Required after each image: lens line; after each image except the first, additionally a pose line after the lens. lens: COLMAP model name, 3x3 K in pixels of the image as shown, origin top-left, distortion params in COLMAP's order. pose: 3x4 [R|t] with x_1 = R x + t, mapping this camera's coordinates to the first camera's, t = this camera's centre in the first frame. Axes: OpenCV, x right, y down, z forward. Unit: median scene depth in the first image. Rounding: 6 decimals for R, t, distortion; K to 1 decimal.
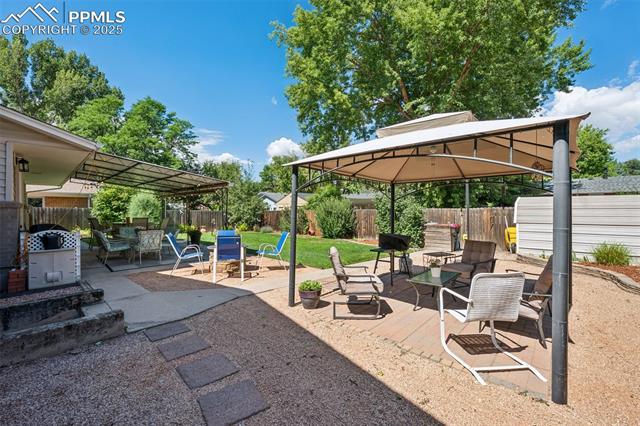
lens RADIAL K [[267.7, 0, 322.6], [0, 267.7, 208.9], [0, 0, 1]] dist [-0.000507, 0.001295]
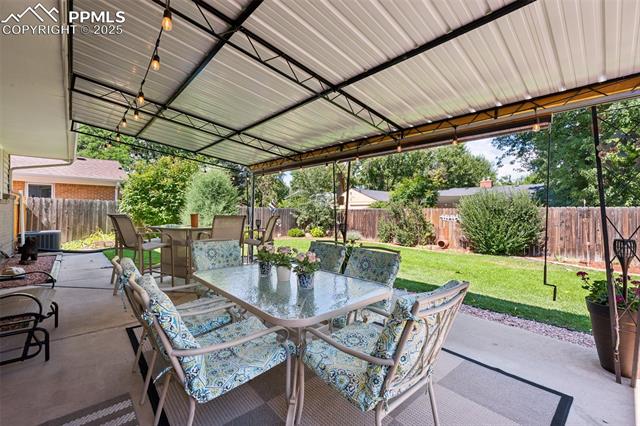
lens RADIAL K [[267.7, 0, 320.3], [0, 267.7, 211.4], [0, 0, 1]] dist [-0.000507, 0.001295]
pose [[0.997332, 0.010079, -0.072294, -0.327742], [-0.009842, 0.999945, 0.003626, 0.015515], [0.072327, -0.002904, 0.997377, 0.384632]]
